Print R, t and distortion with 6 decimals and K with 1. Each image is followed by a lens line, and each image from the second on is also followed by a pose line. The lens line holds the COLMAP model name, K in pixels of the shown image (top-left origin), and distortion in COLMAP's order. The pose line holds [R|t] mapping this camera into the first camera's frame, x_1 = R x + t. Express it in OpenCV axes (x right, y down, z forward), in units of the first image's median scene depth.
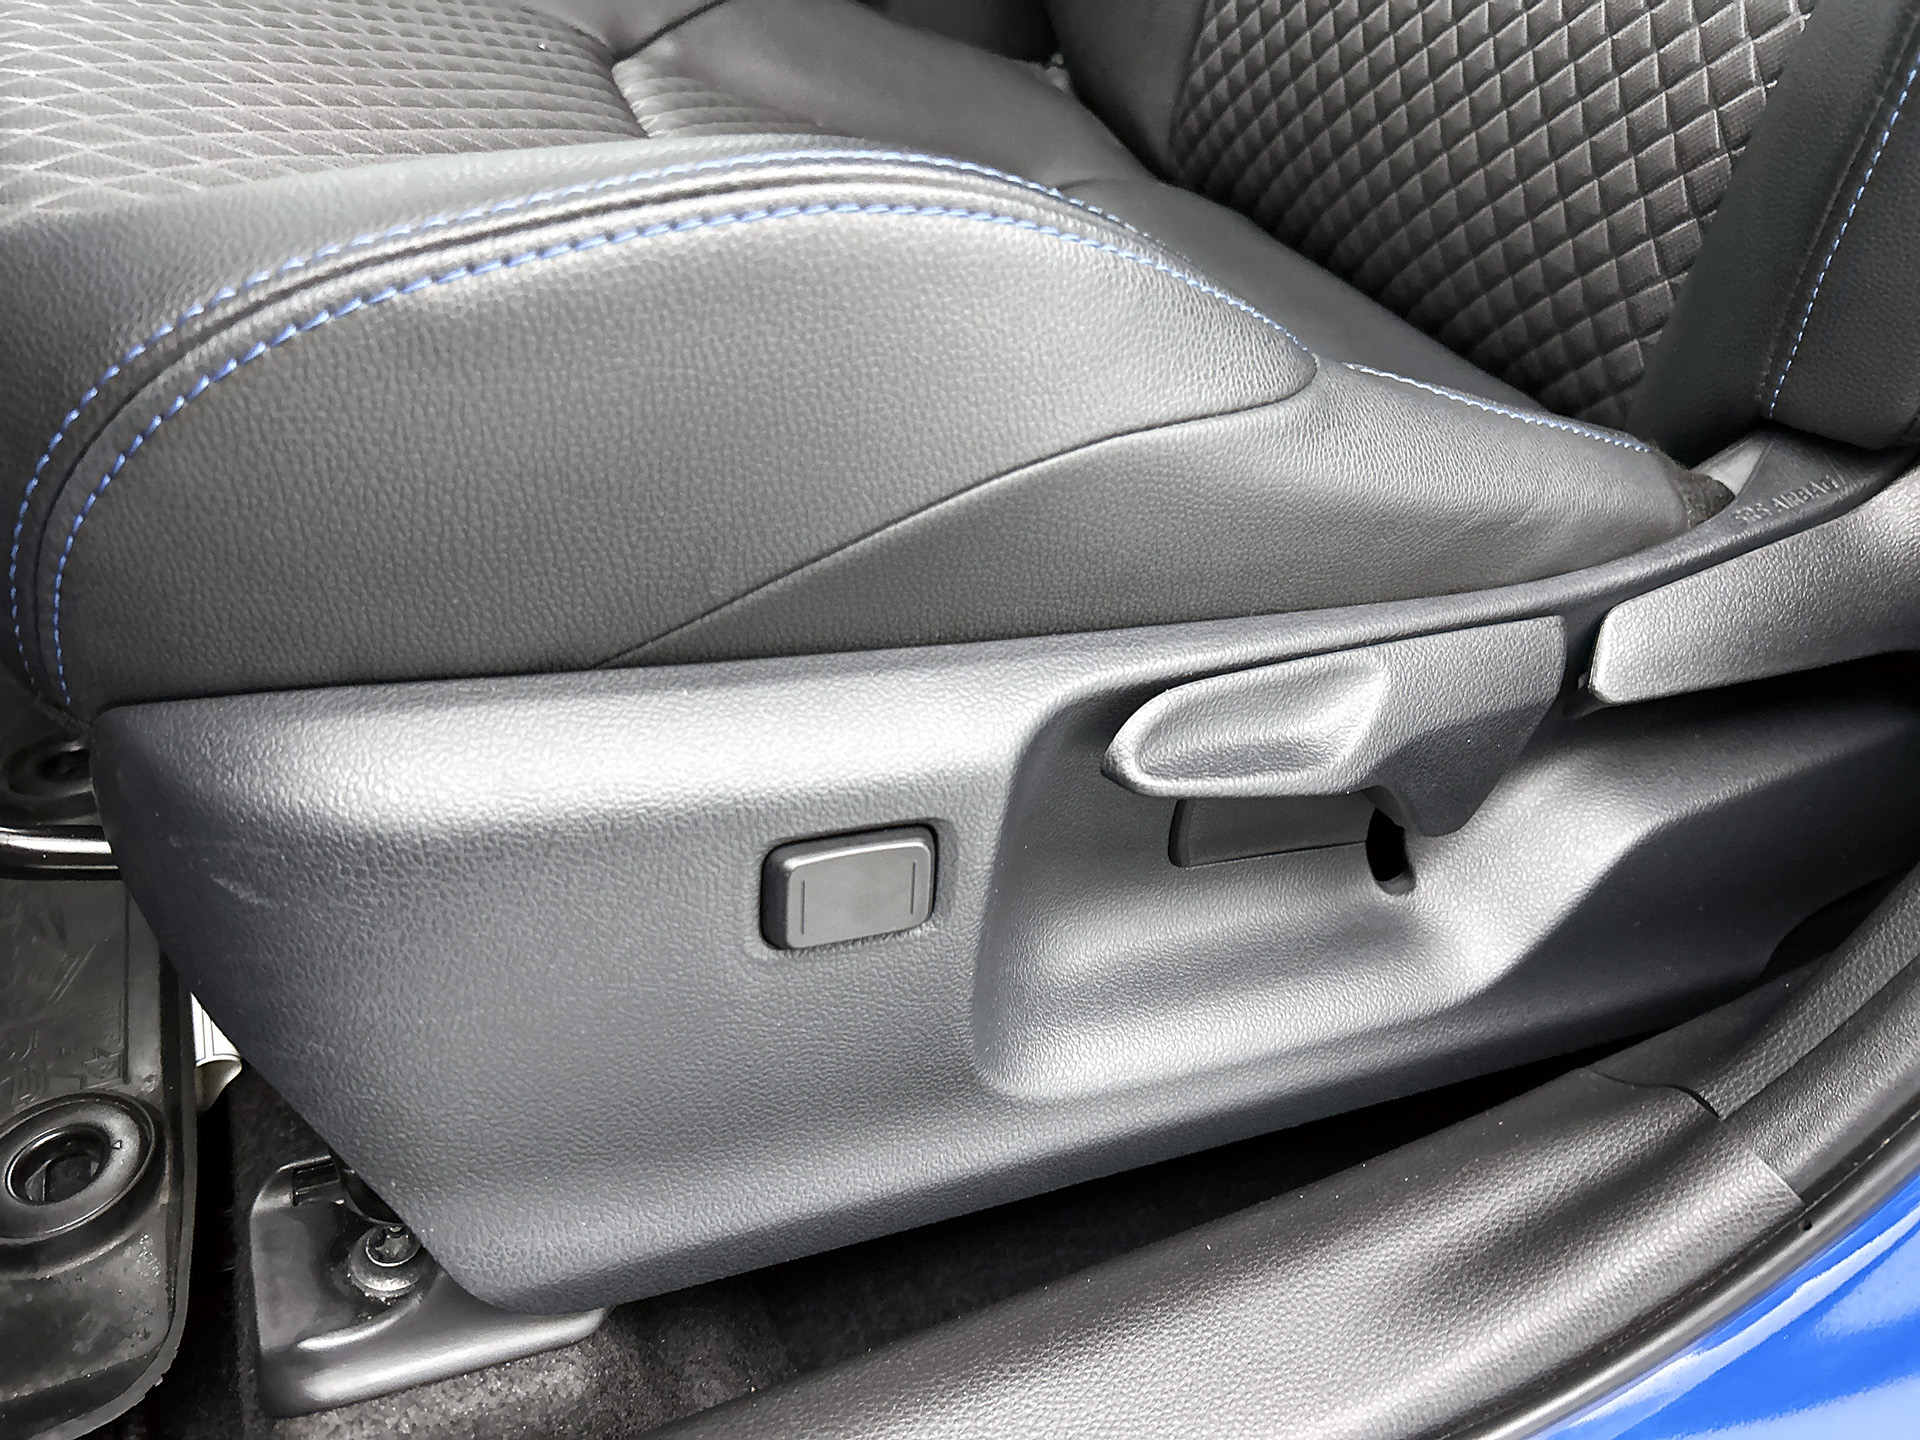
lens RADIAL K [[1444.2, 0, 960.0], [0, 1444.2, 720.0], [0, 0, 1]] dist [0.076606, -0.091268]
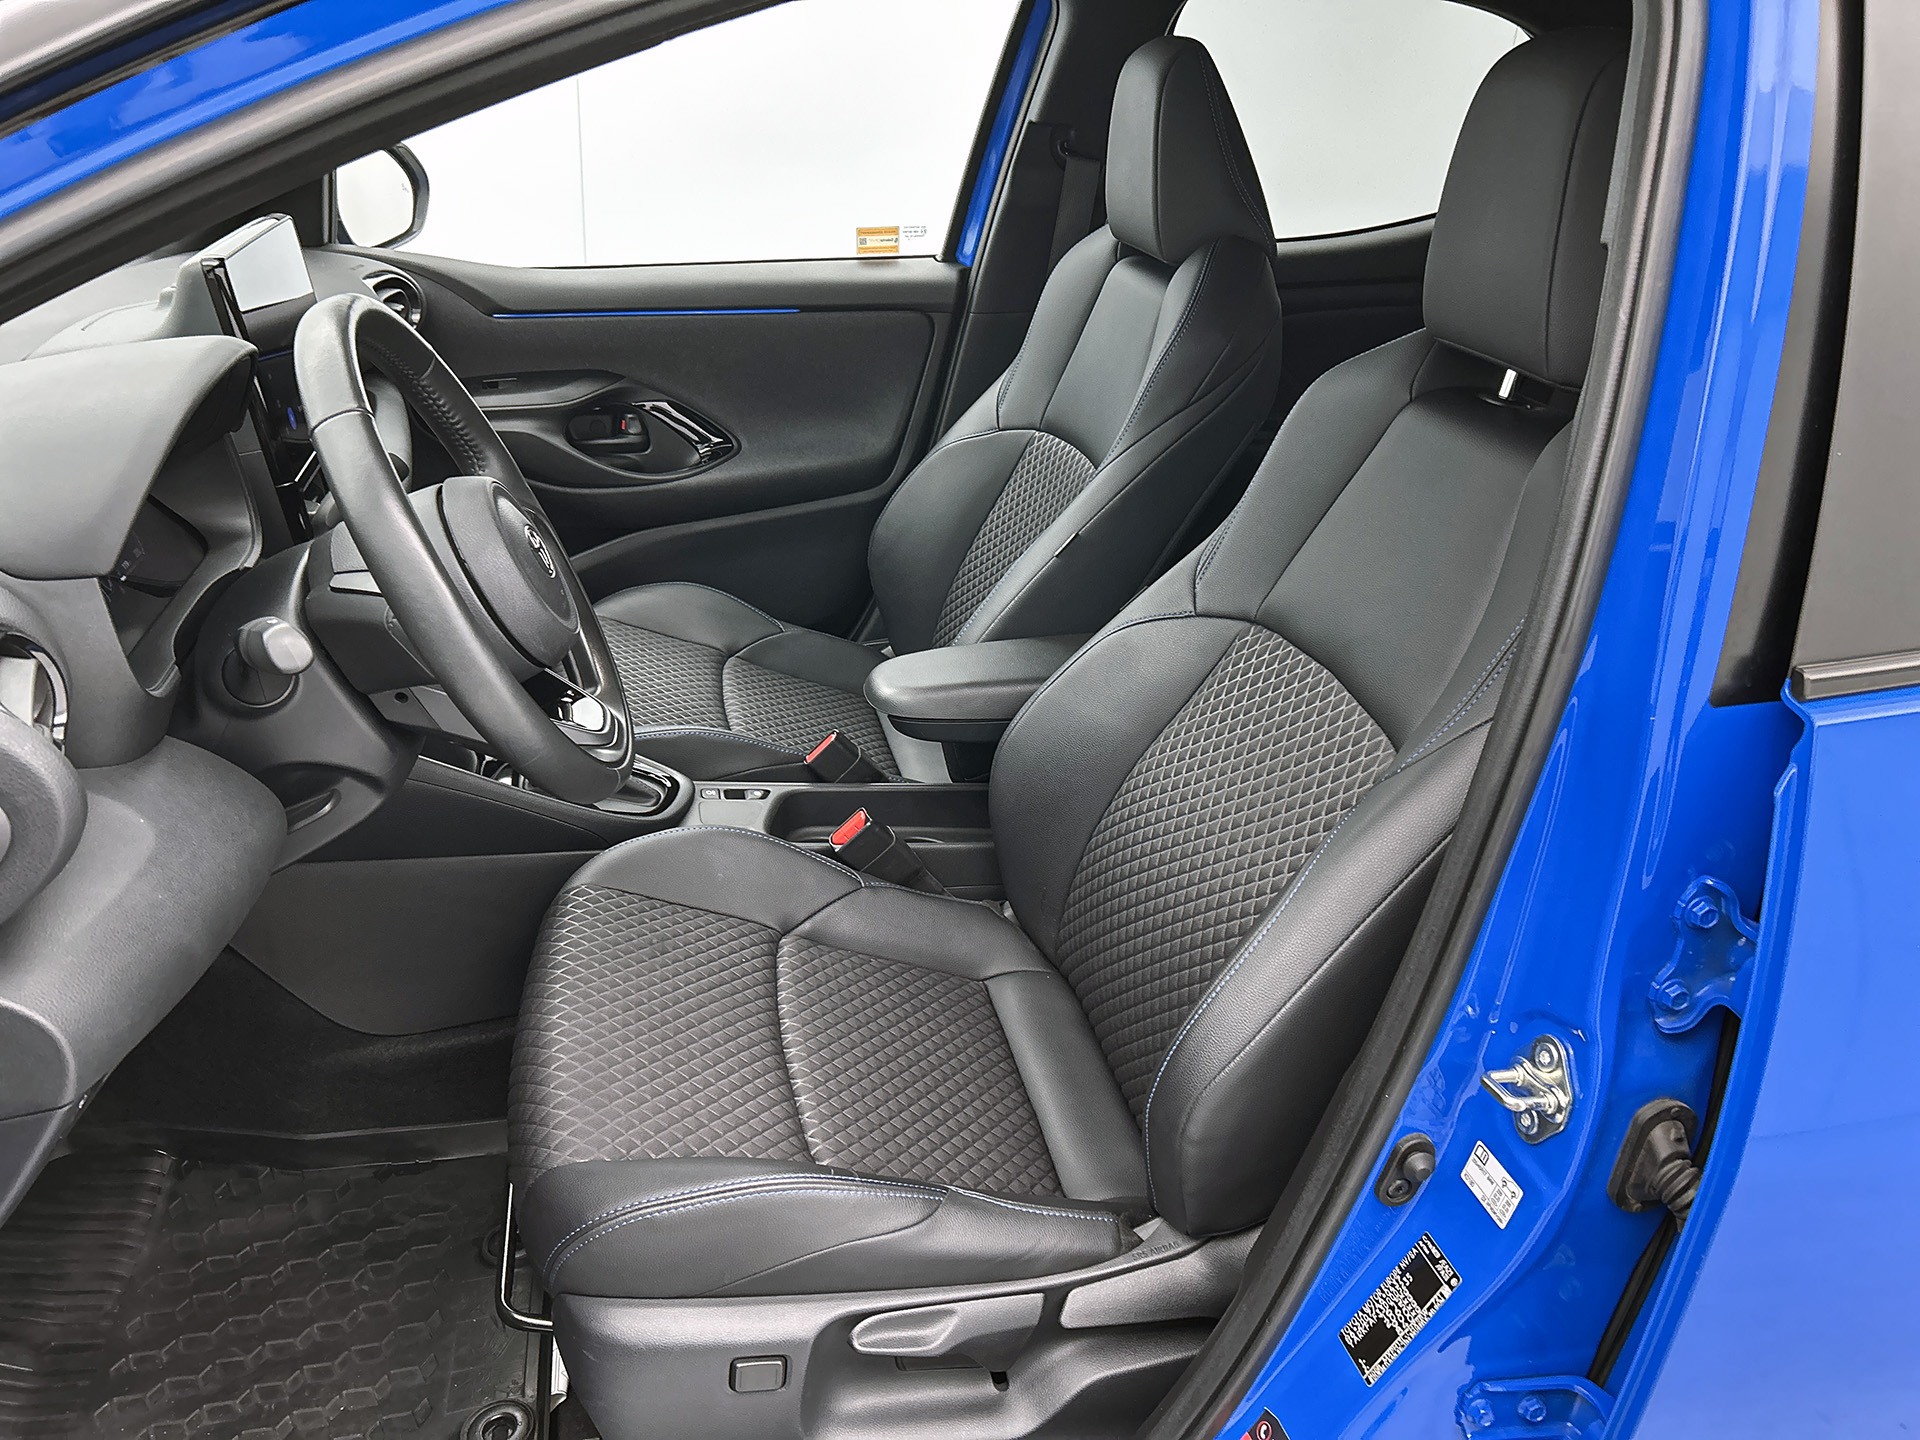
lens RADIAL K [[1461.1, 0, 960.0], [0, 1461.1, 720.0], [0, 0, 1]] dist [-0.000855, -0.001392]
pose [[0.981458, 0.058111, -0.182655, 0.727487], [-0.097820, 0.971351, -0.216582, -0.530058], [0.164836, 0.230433, 0.959025, -1.987209]]
